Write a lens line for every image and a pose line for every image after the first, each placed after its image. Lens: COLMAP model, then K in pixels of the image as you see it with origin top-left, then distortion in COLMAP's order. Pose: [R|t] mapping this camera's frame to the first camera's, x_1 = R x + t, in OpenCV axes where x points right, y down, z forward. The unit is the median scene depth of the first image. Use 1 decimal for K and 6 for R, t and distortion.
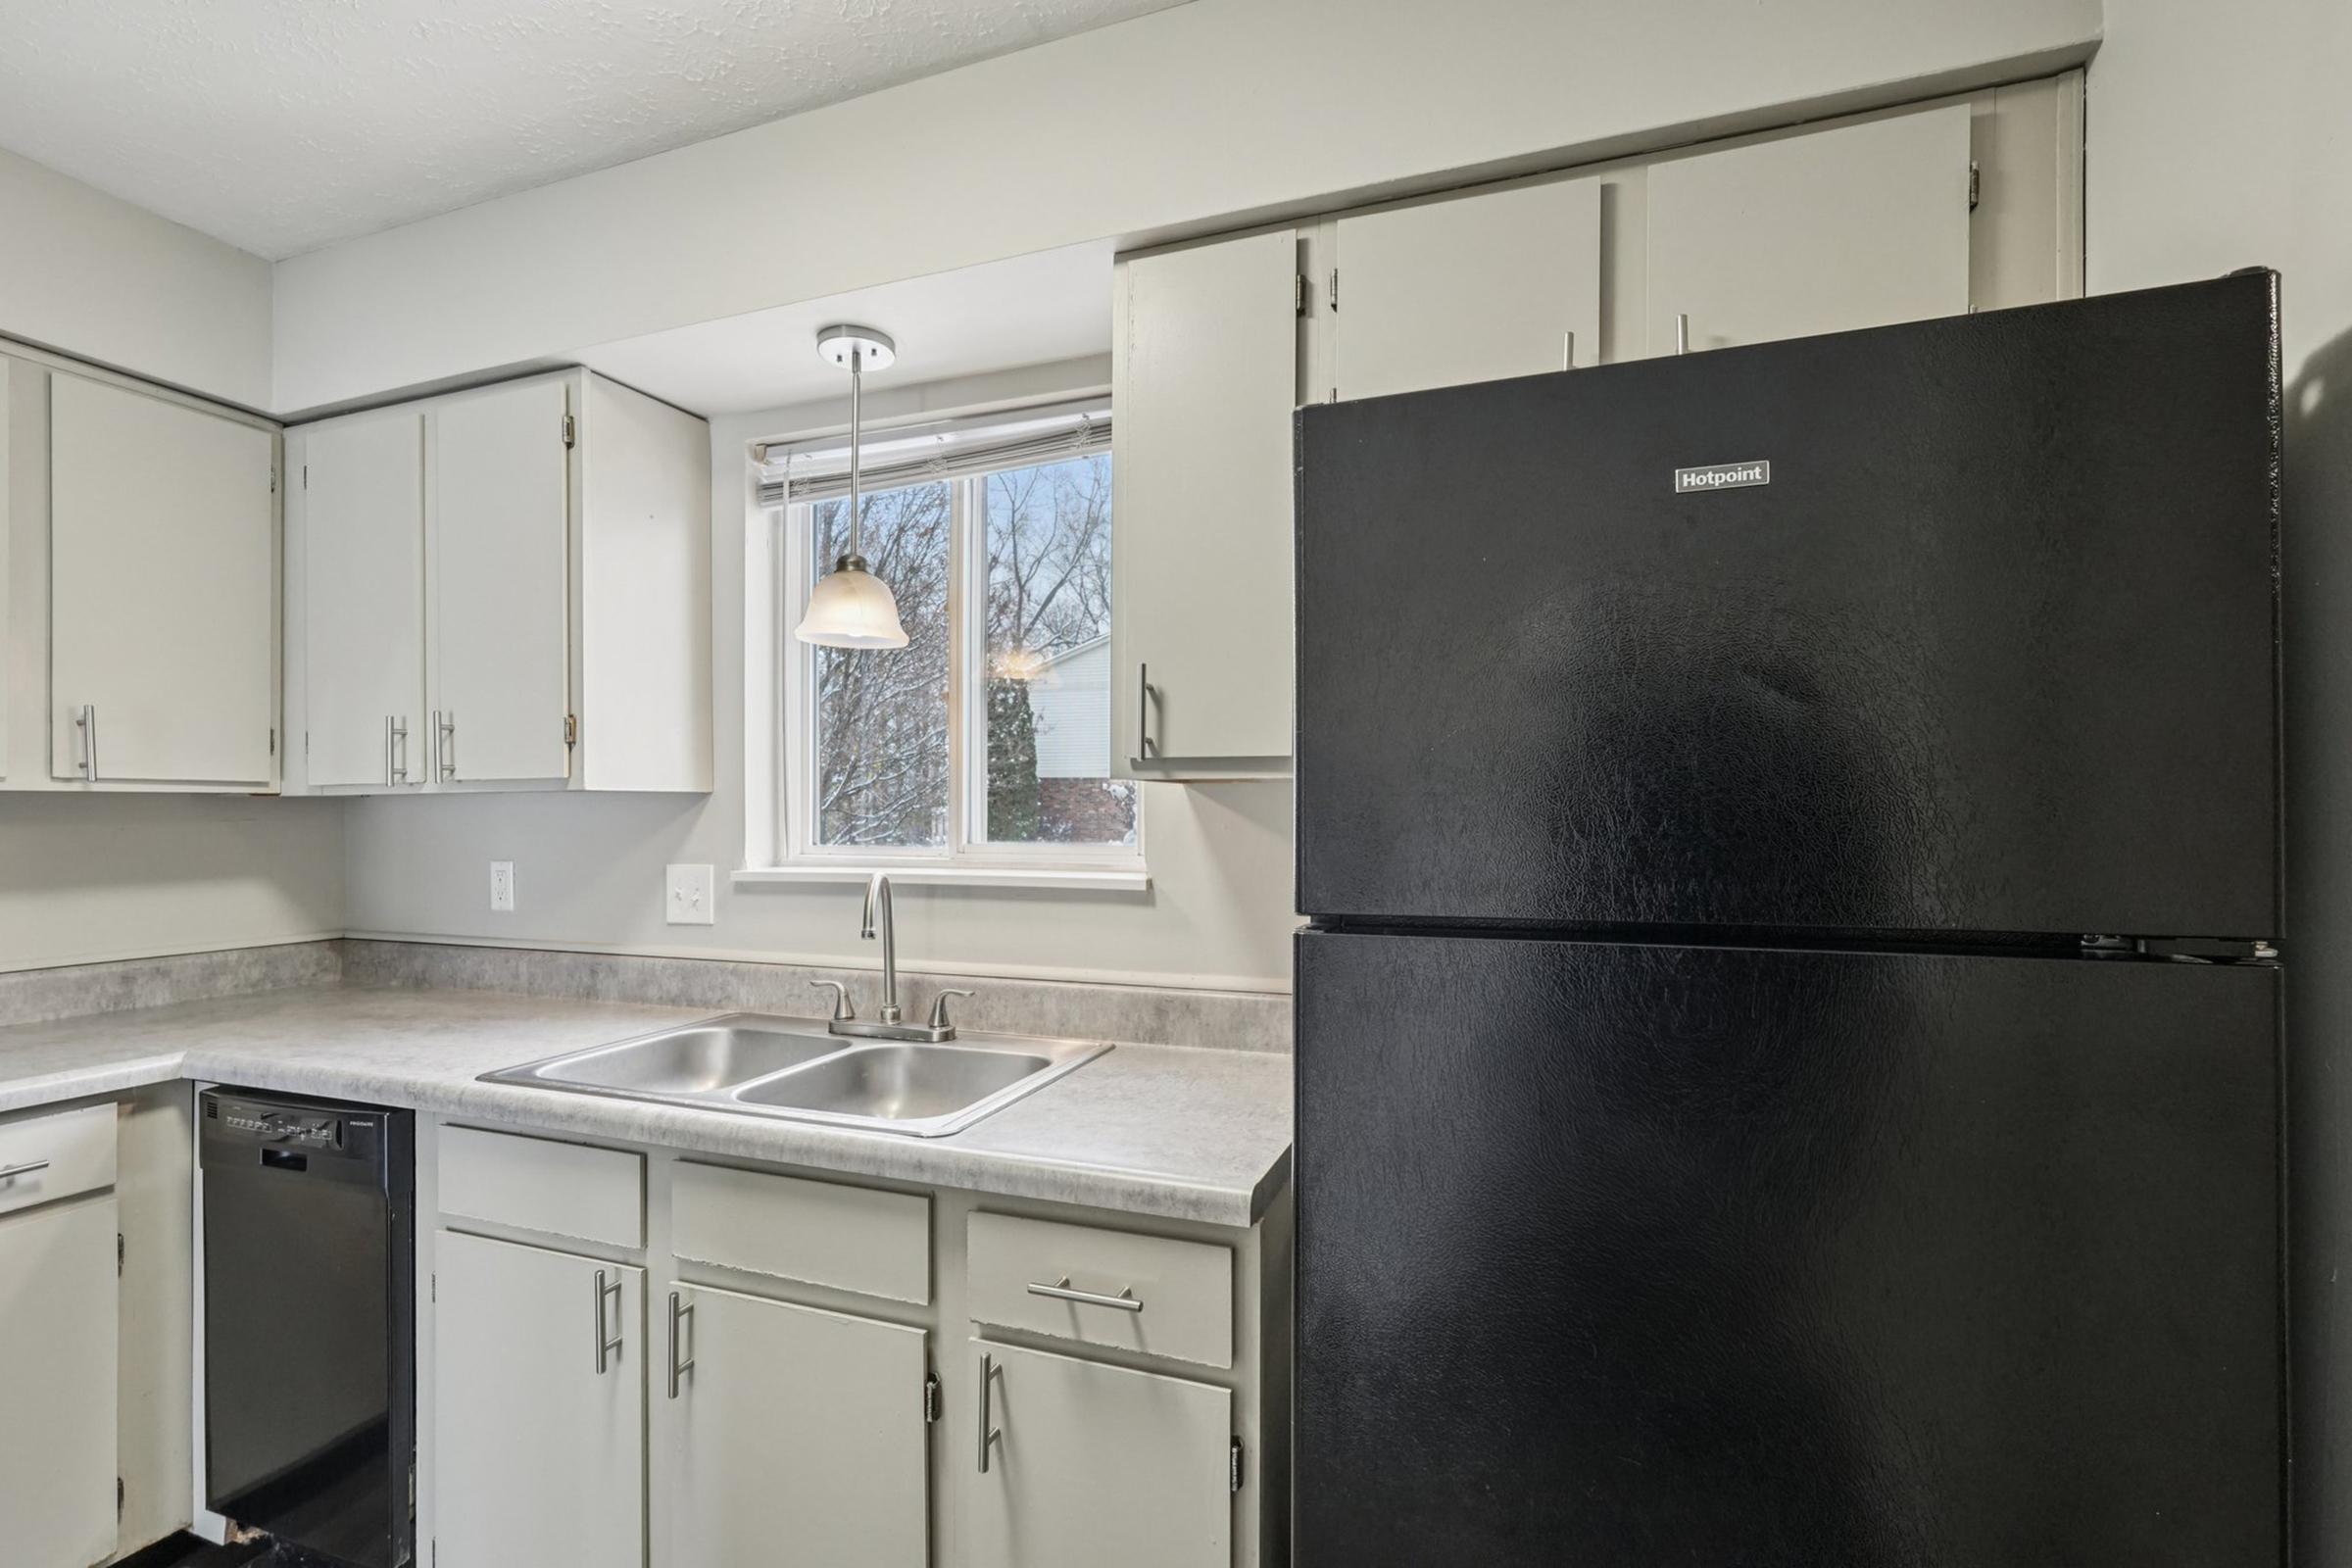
lens RADIAL K [[1047.0, 0, 1181.7], [0, 1047.0, 813.2], [0, 0, 1]] dist [-0.000393, 0.000055]
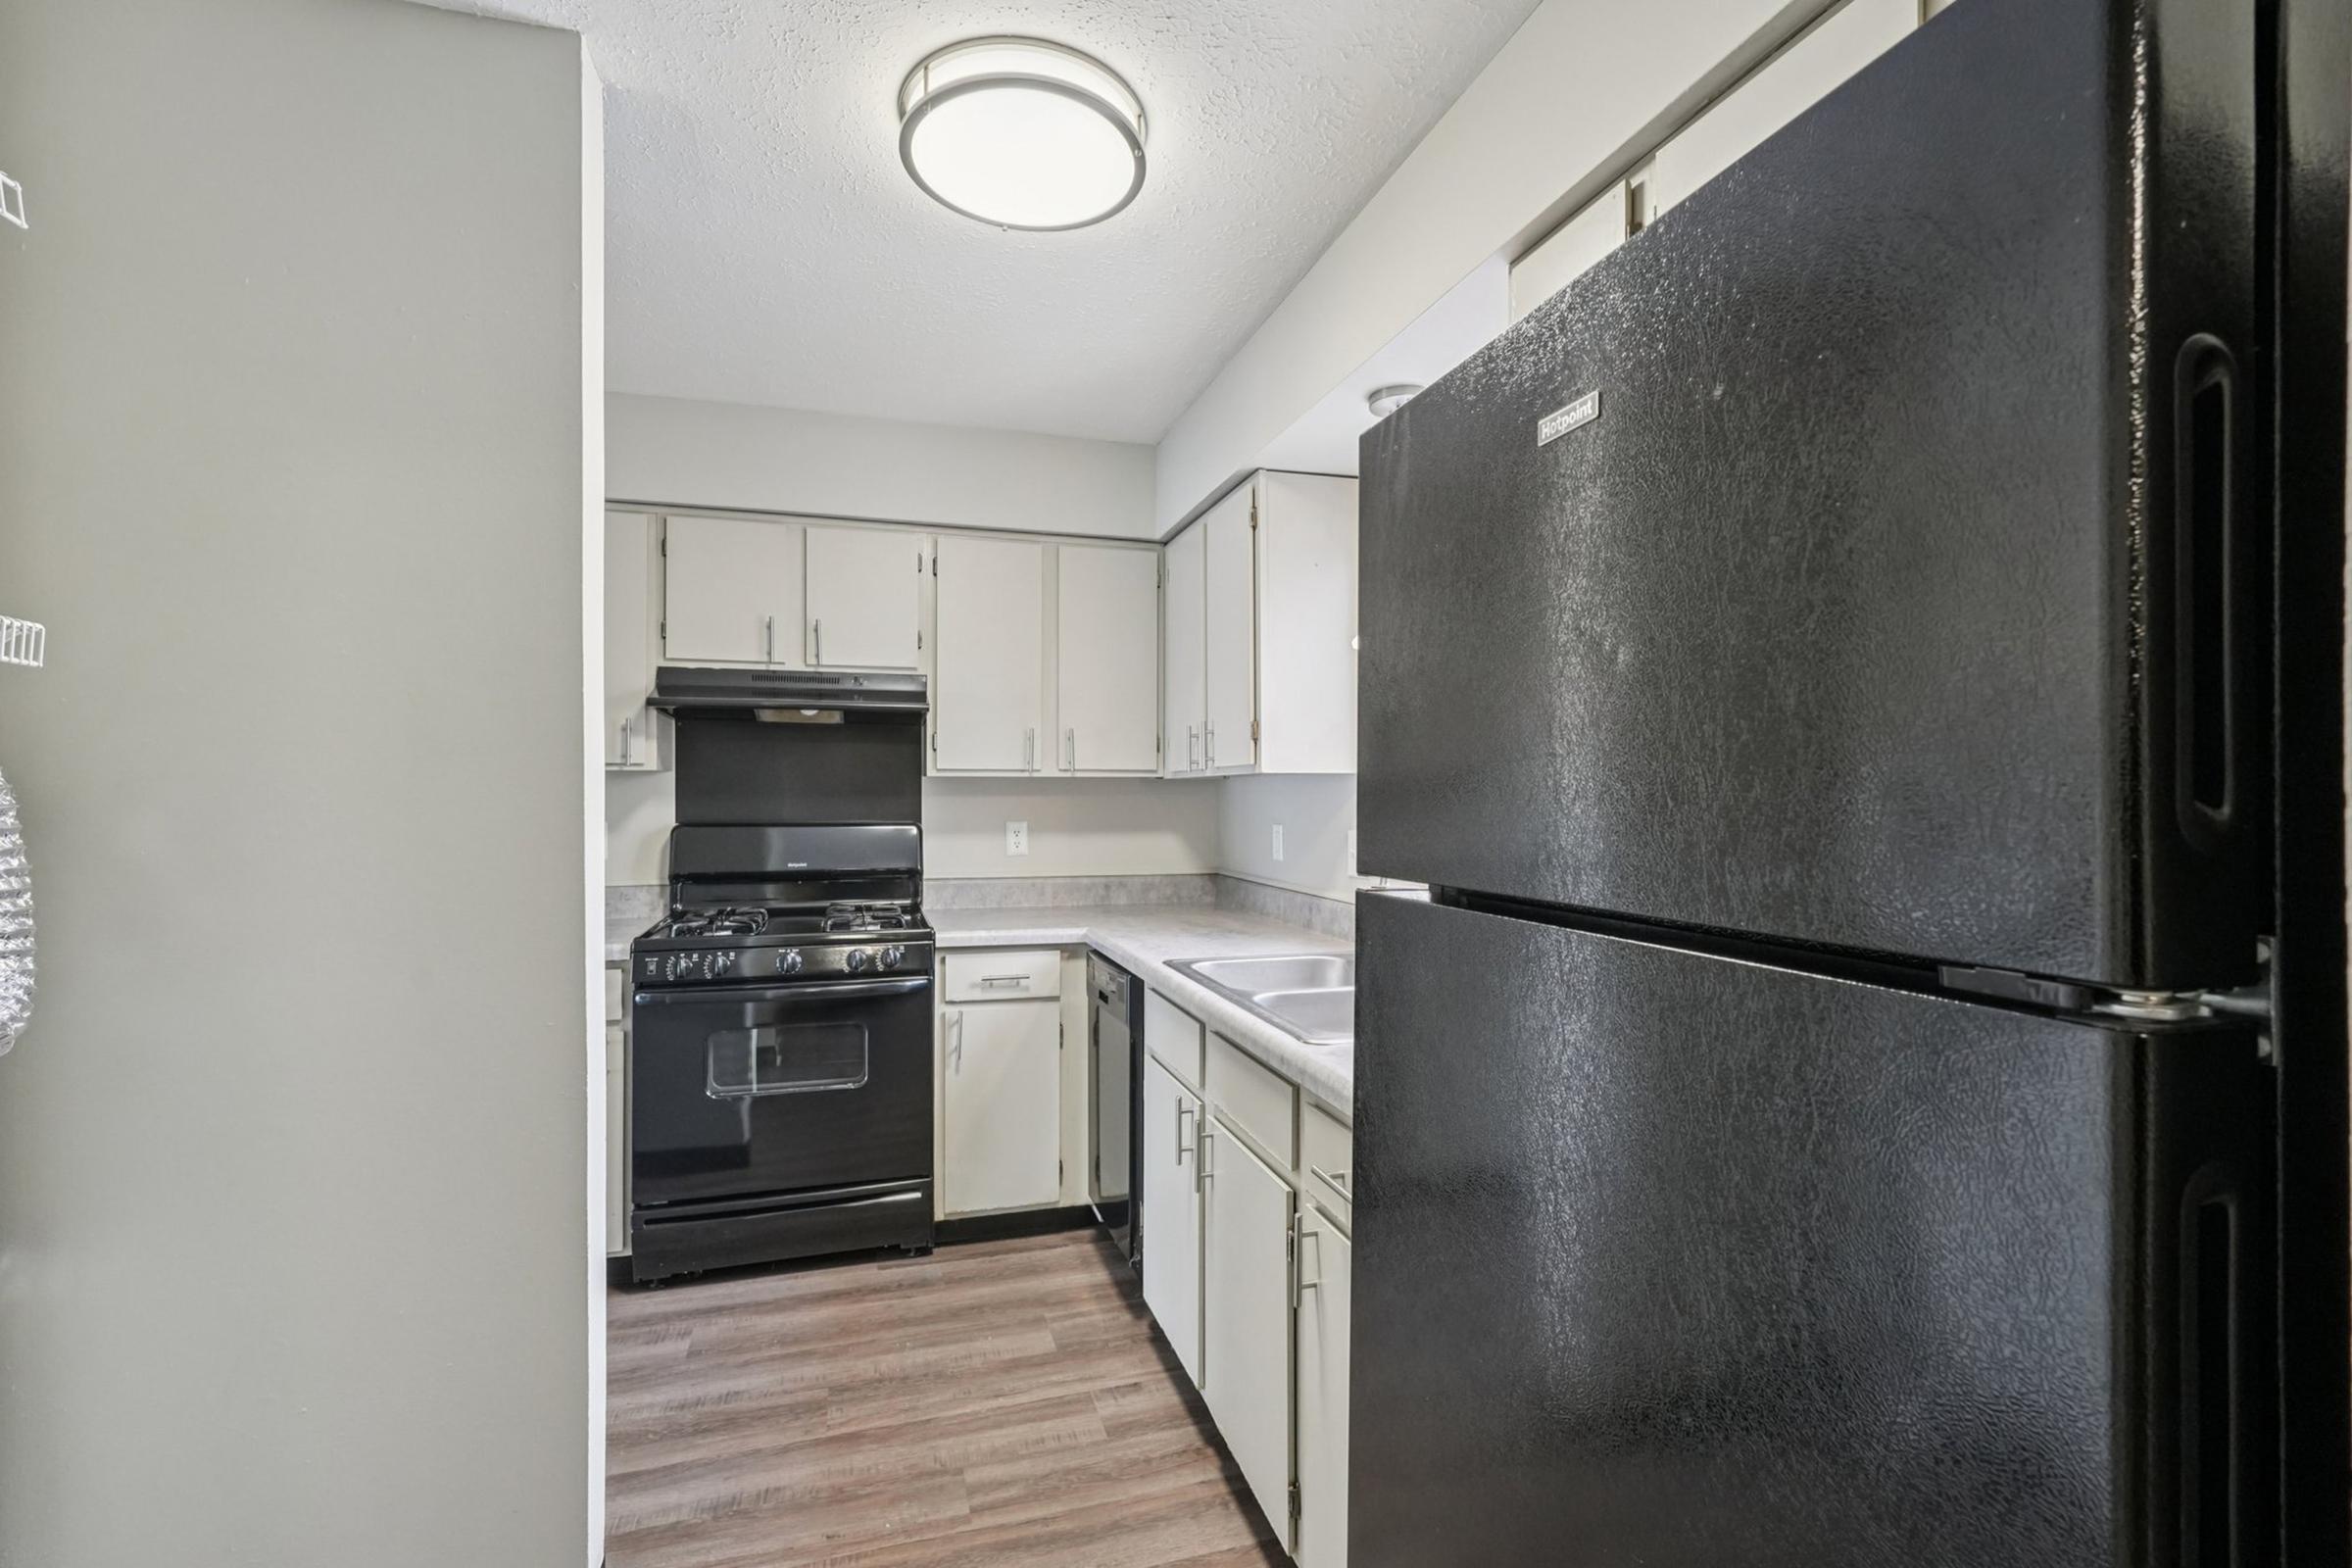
lens RADIAL K [[1033.8, 0, 1173.9], [0, 1033.8, 787.8], [0, 0, 1]] dist [-0.017180, 0.008700]
pose [[0.602464, -0.000018, -0.798146, 0.410263], [-0.004895, 0.999981, -0.003718, 0.002967], [0.798131, 0.006146, 0.602452, 0.073038]]
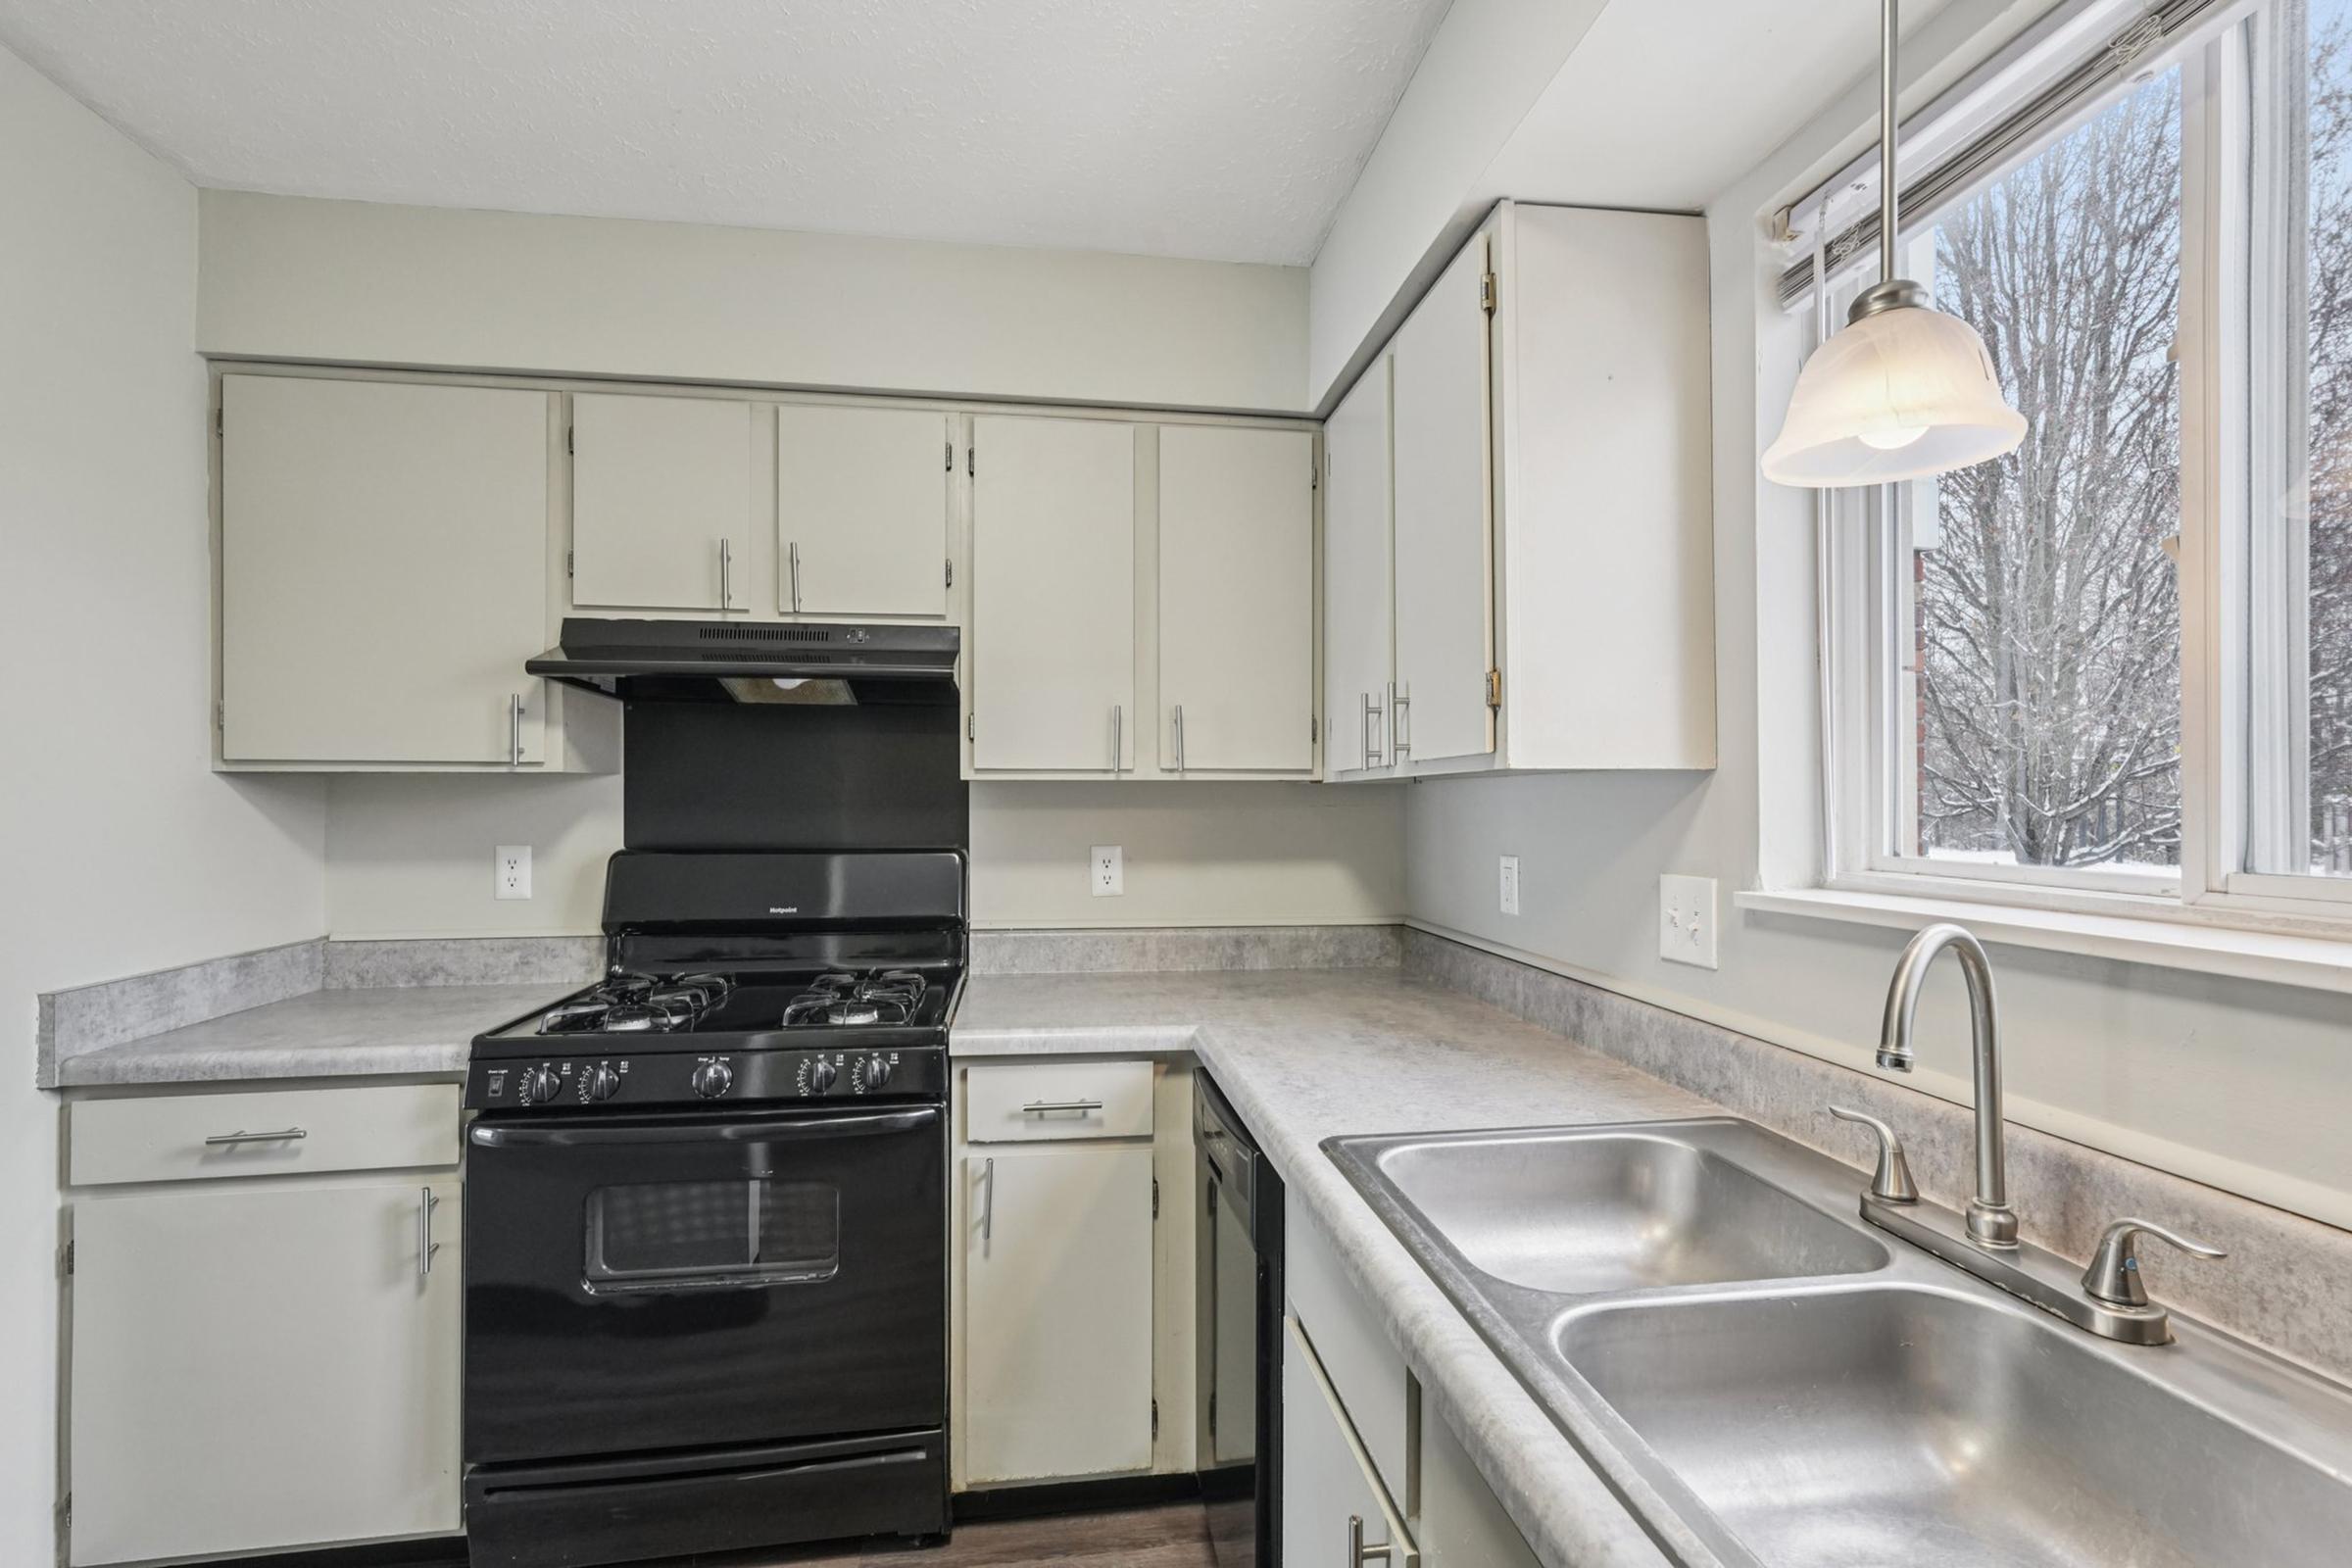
lens RADIAL K [[1033.8, 0, 1173.9], [0, 1033.8, 787.8], [0, 0, 1]] dist [-0.017180, 0.008700]
pose [[0.471865, -0.008099, -0.881633, -0.037419], [-0.004045, 0.999927, -0.011351, 0.000361], [0.881661, 0.008923, 0.471798, 0.406958]]
